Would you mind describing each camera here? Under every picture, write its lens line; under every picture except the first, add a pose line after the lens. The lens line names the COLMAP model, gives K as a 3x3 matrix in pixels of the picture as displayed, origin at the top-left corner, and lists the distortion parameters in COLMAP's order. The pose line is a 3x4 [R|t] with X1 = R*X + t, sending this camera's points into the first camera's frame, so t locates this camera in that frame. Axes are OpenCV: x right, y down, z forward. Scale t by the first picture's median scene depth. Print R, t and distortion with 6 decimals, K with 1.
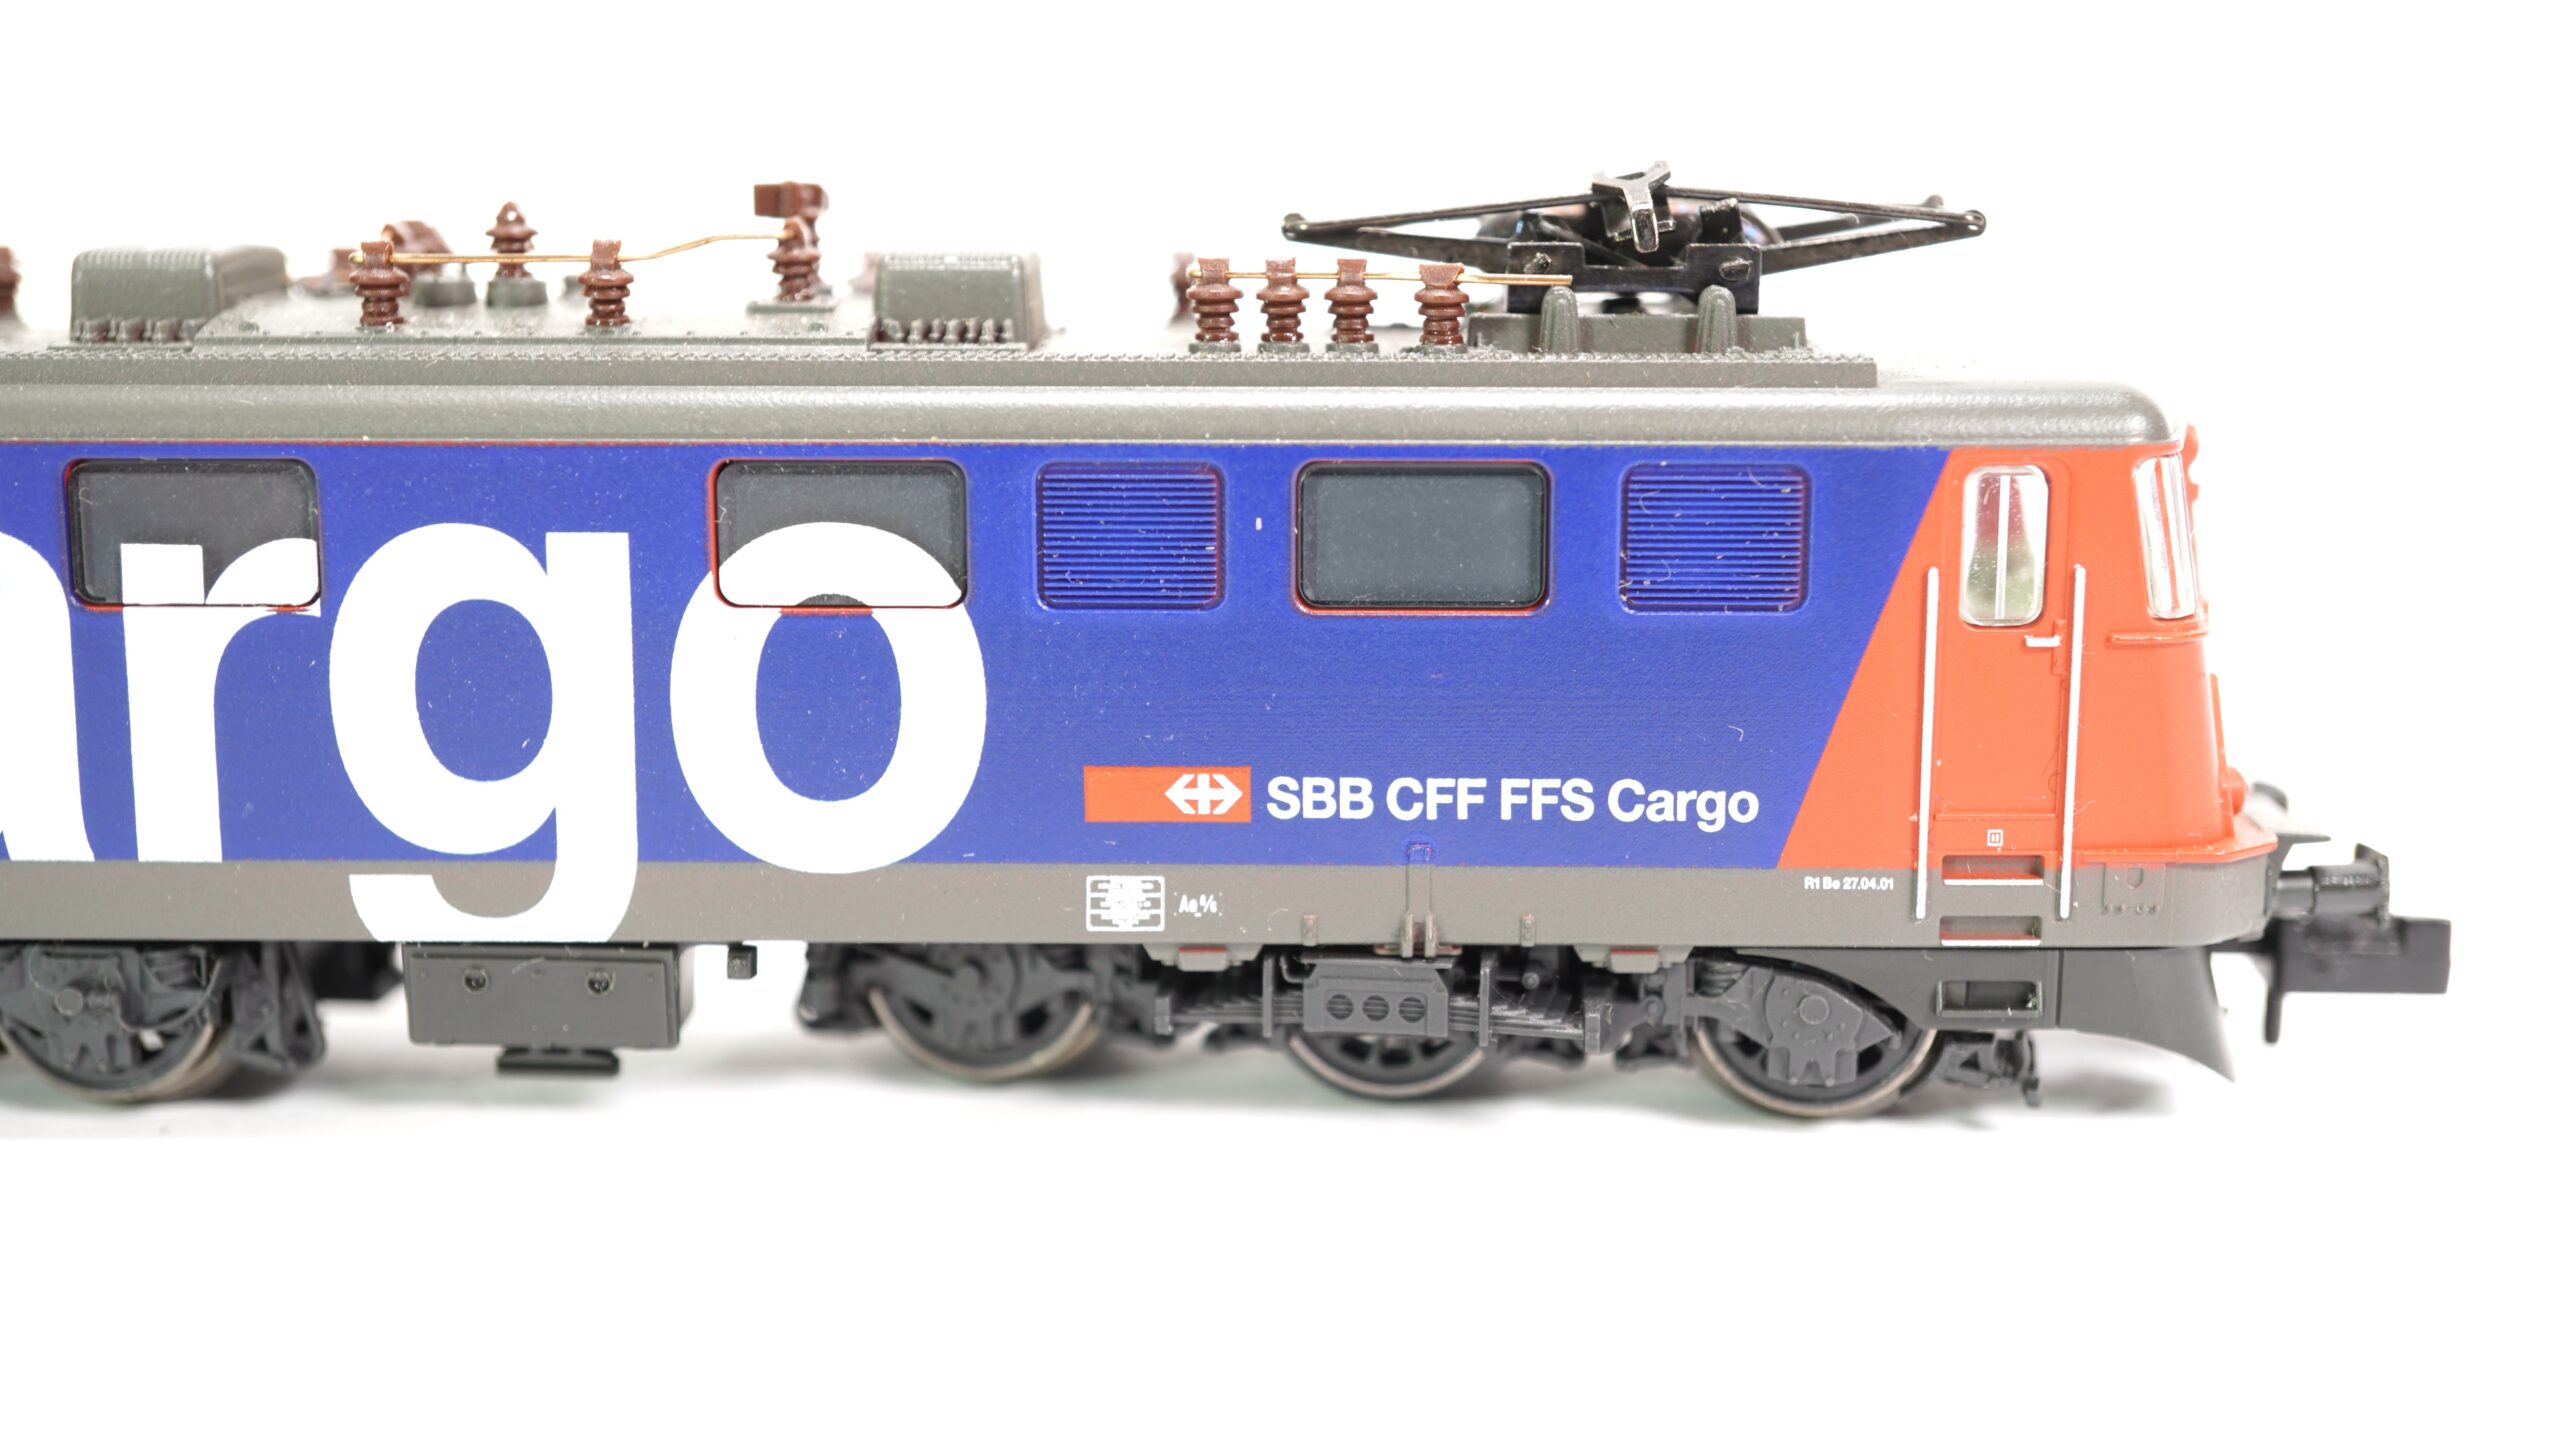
lens RADIAL K [[3128.9, 0, 1280.0], [0, 3128.9, 720.0], [0, 0, 1]] dist [0.001841, 0.012274]
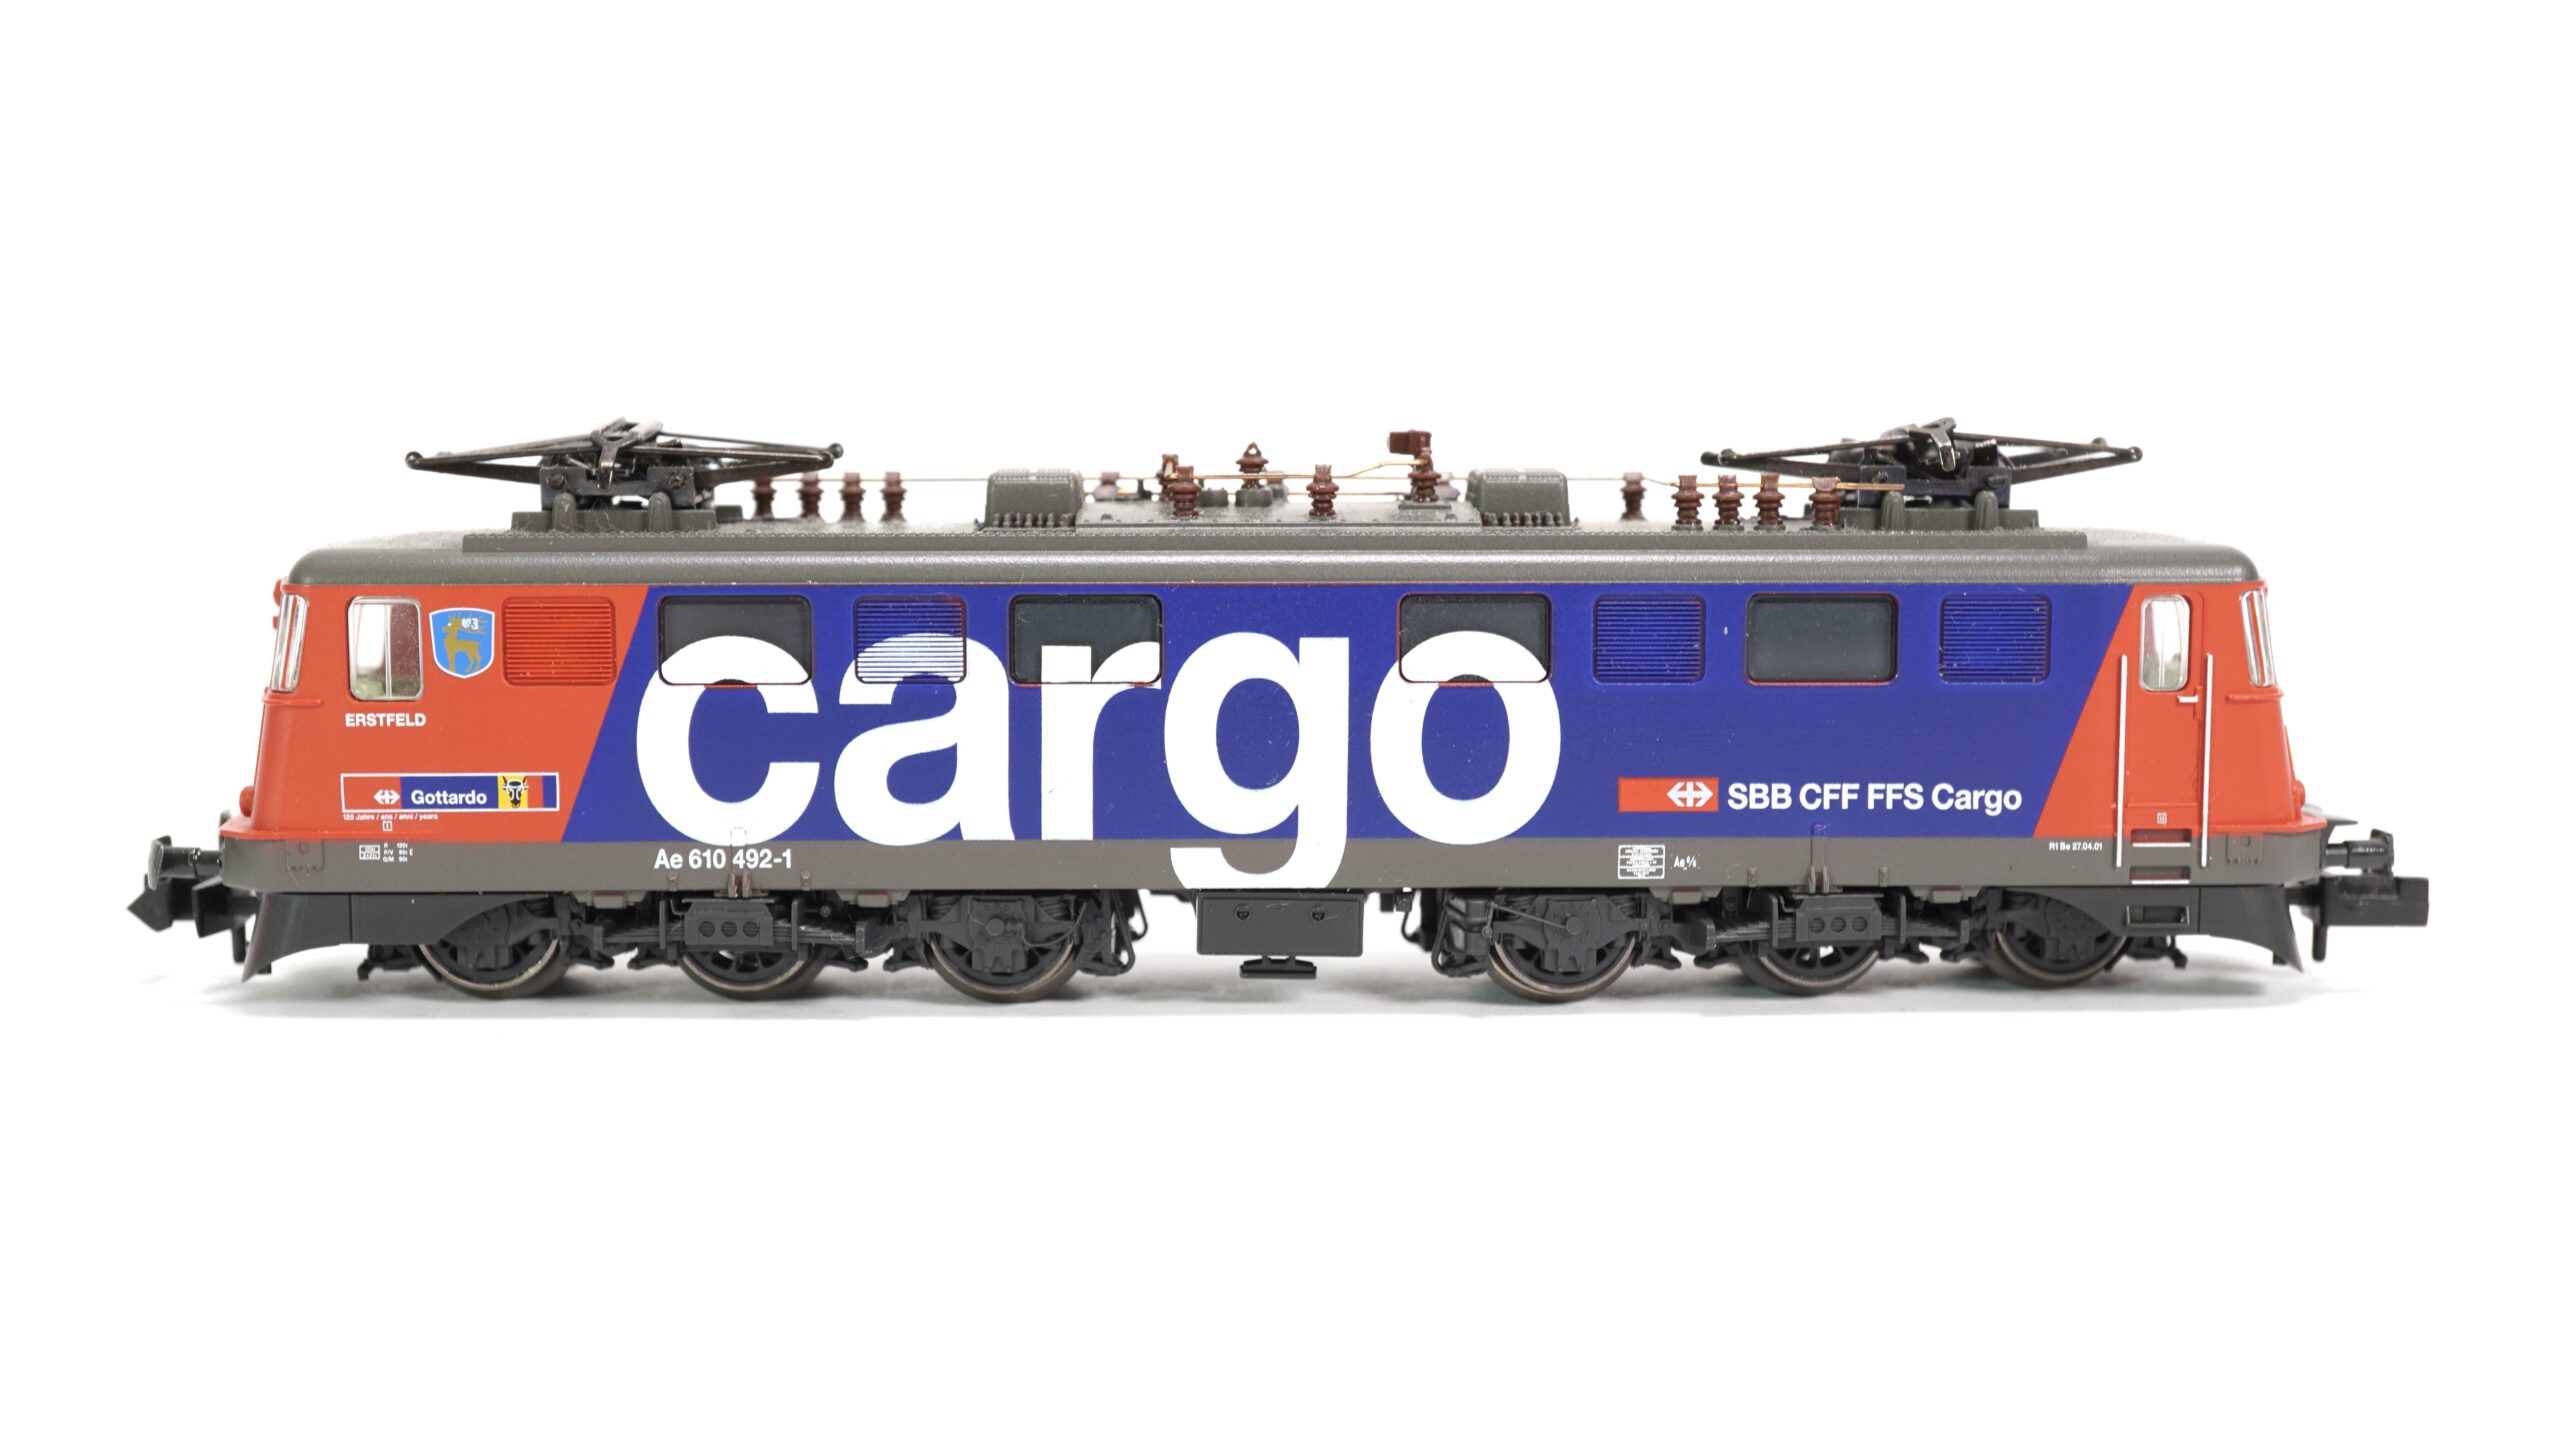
lens RADIAL K [[3128.9, 0, 1280.0], [0, 3128.9, 720.0], [0, 0, 1]] dist [0.001841, 0.012274]
pose [[0.999229, -0.004453, 0.039009, -0.305827], [0.007799, 0.996262, -0.086034, 0.125349], [-0.038480, 0.086272, 0.995528, -0.646514]]
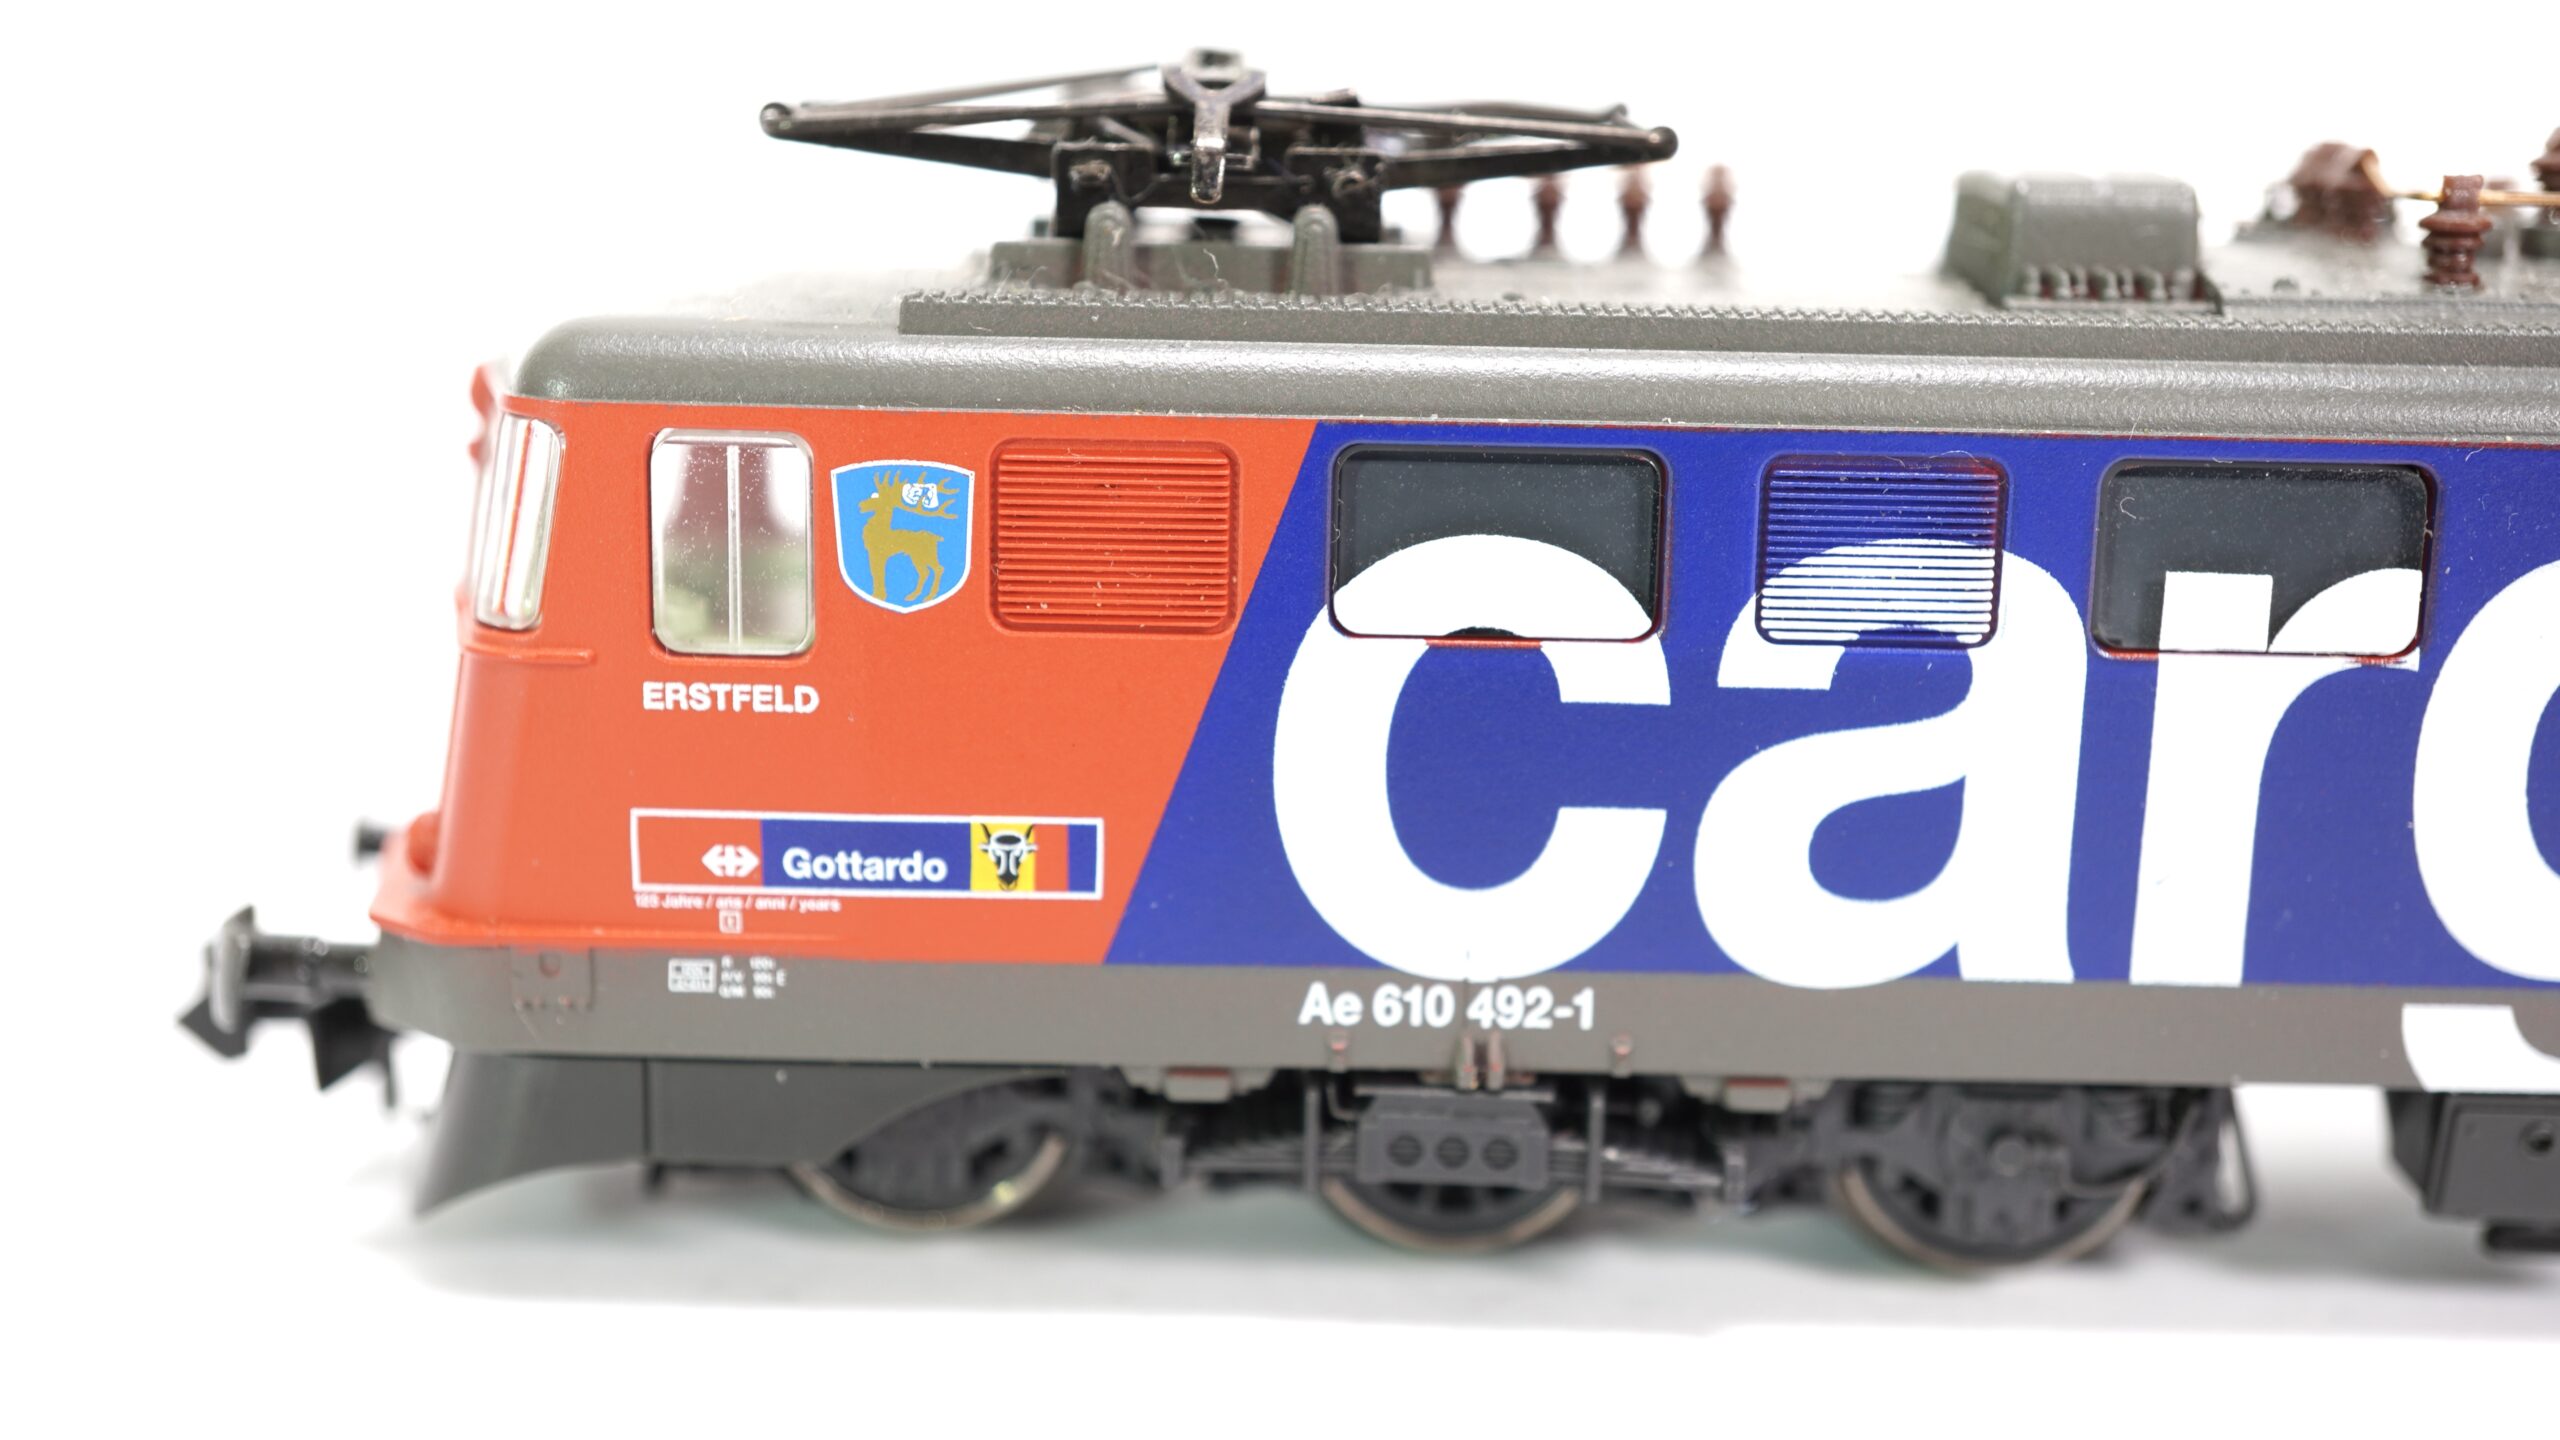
lens RADIAL K [[3128.9, 0, 1280.0], [0, 3128.9, 720.0], [0, 0, 1]] dist [0.001841, 0.012274]
pose [[0.998967, 0.014473, 0.043077, -0.611243], [-0.015338, 0.999686, 0.019816, -0.031590], [-0.042776, -0.020457, 0.998875, 0.247116]]
